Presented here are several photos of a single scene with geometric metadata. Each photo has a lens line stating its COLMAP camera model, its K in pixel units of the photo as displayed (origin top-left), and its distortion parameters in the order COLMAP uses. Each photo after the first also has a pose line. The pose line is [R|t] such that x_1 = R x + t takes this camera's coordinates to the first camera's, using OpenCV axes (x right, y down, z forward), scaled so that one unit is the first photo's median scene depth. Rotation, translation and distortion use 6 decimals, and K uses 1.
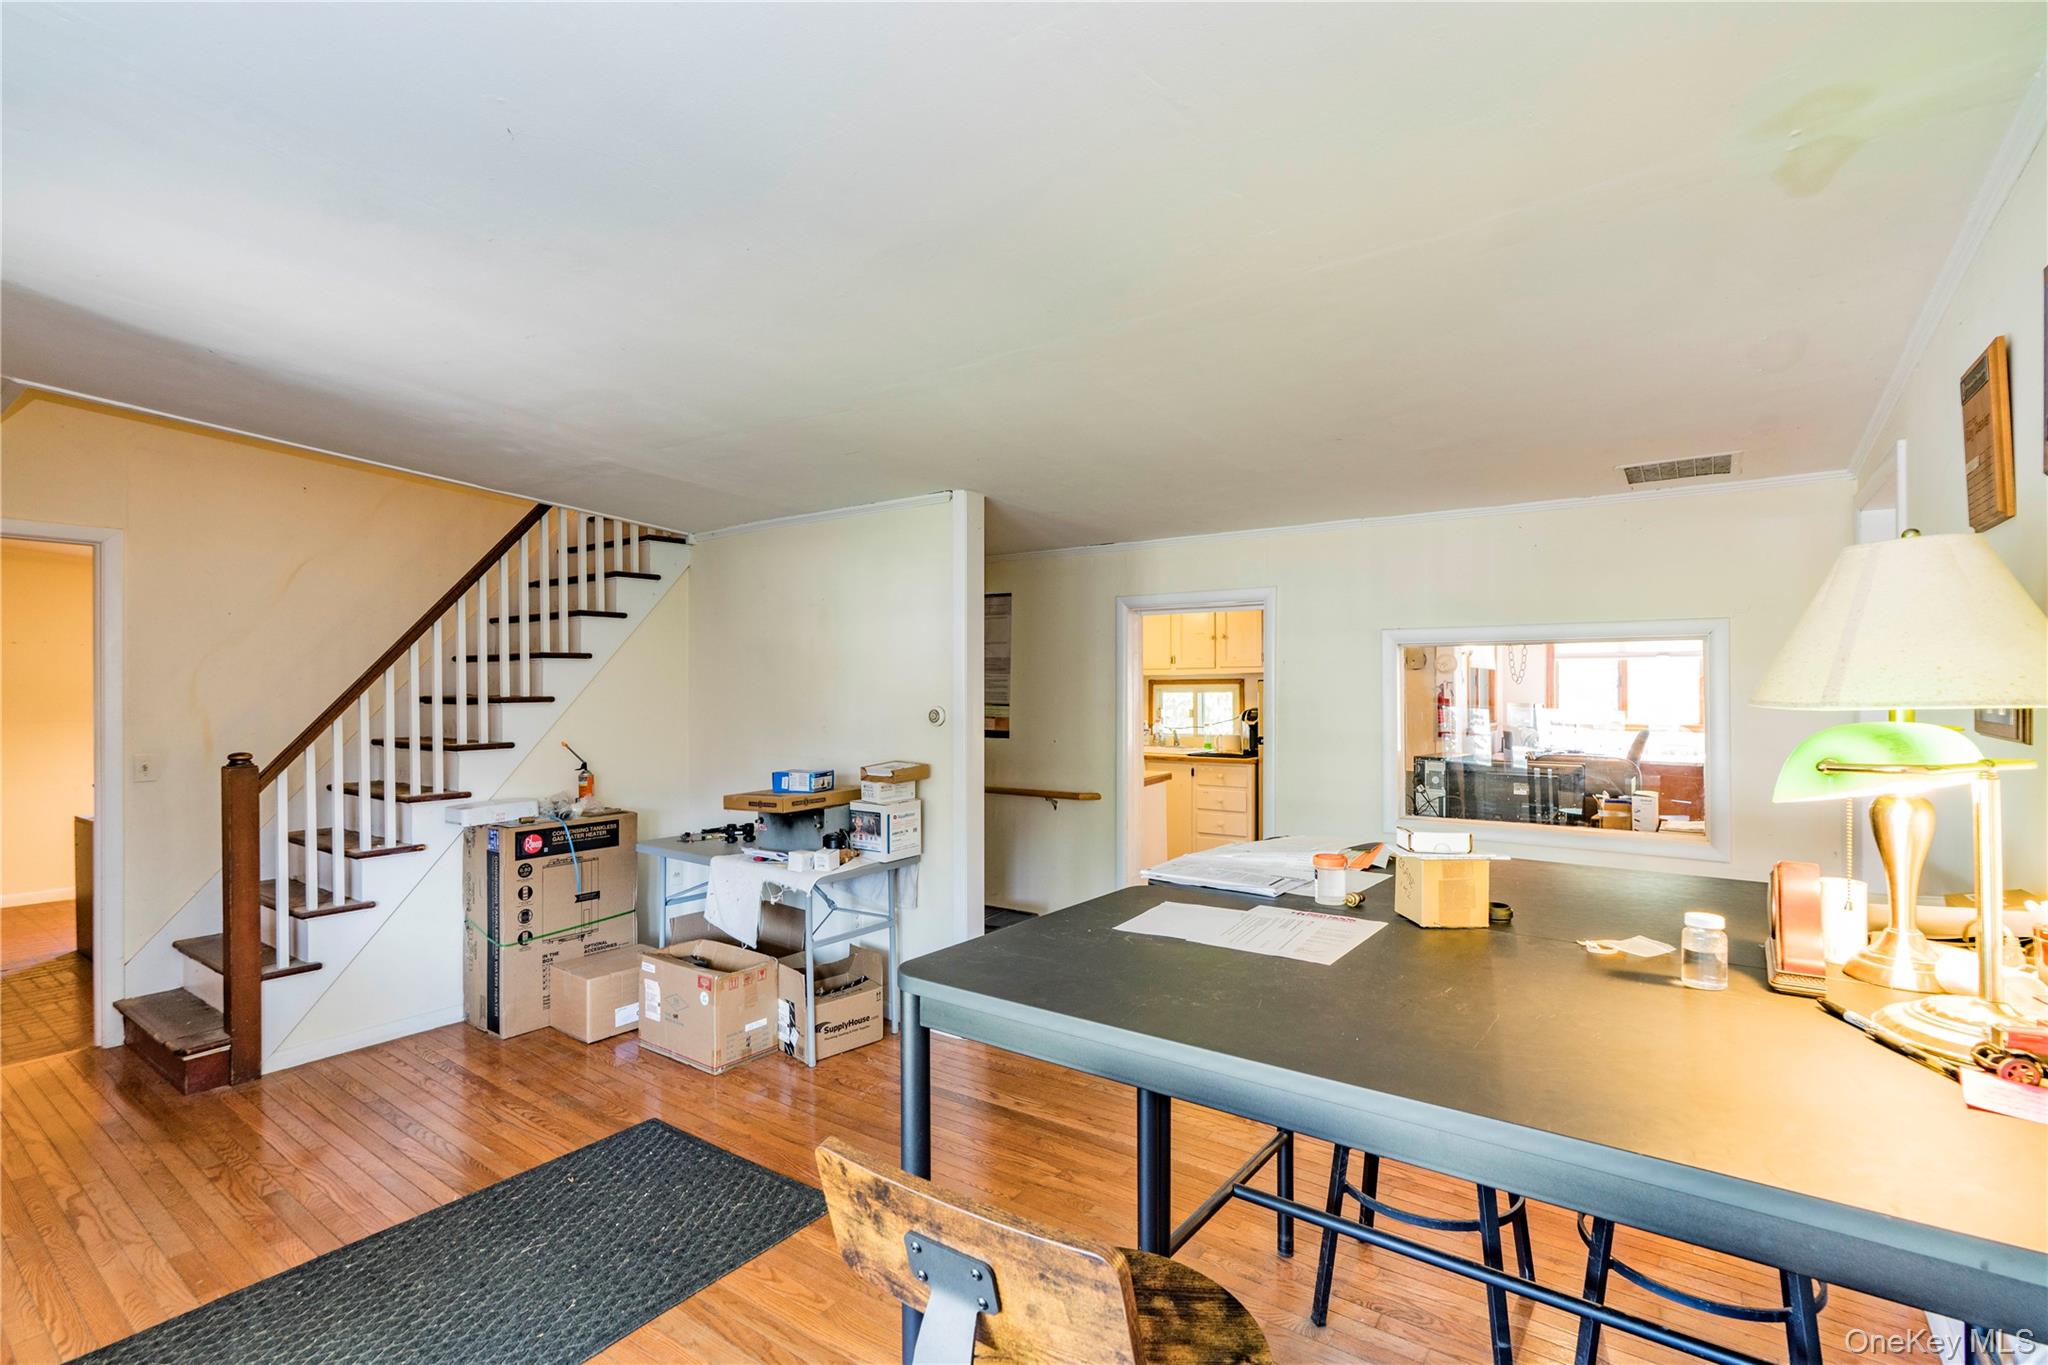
lens RADIAL K [[929.5, 0, 1021.4], [0, 929.5, 685.2], [0, 0, 1]] dist [-0.006000, 0.004519]
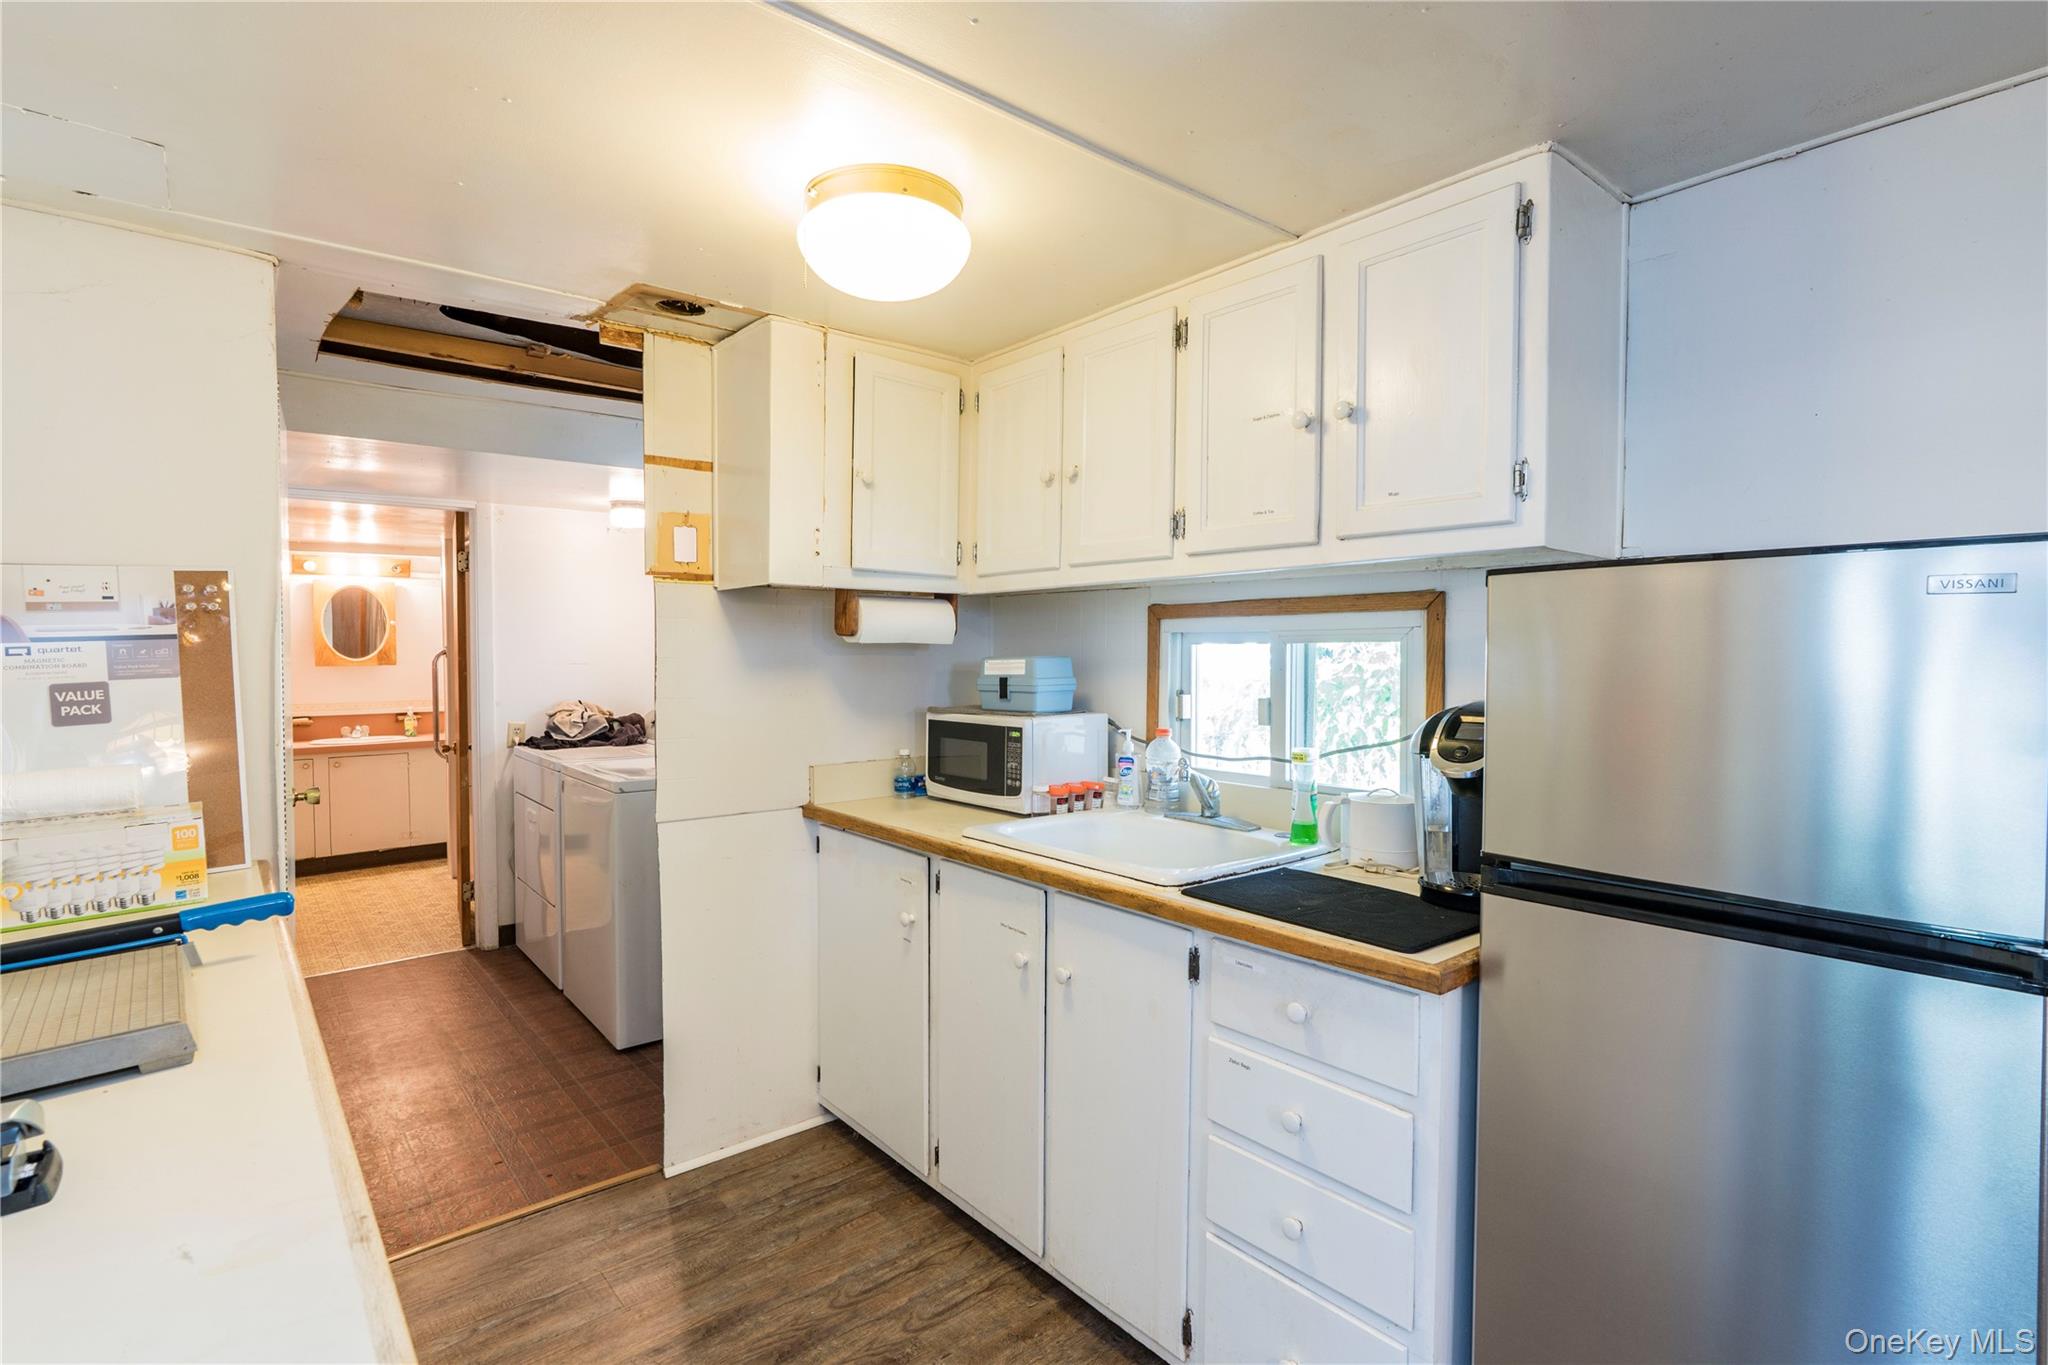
lens RADIAL K [[990.9, 0, 1017.7], [0, 990.9, 680.9], [0, 0, 1]] dist [0.001251, -0.000362]
pose [[0.971822, 0.011468, -0.235436, 0.187226], [-0.003173, 0.999362, 0.035579, 0.009479], [0.235694, -0.033829, 0.971238, 0.692405]]
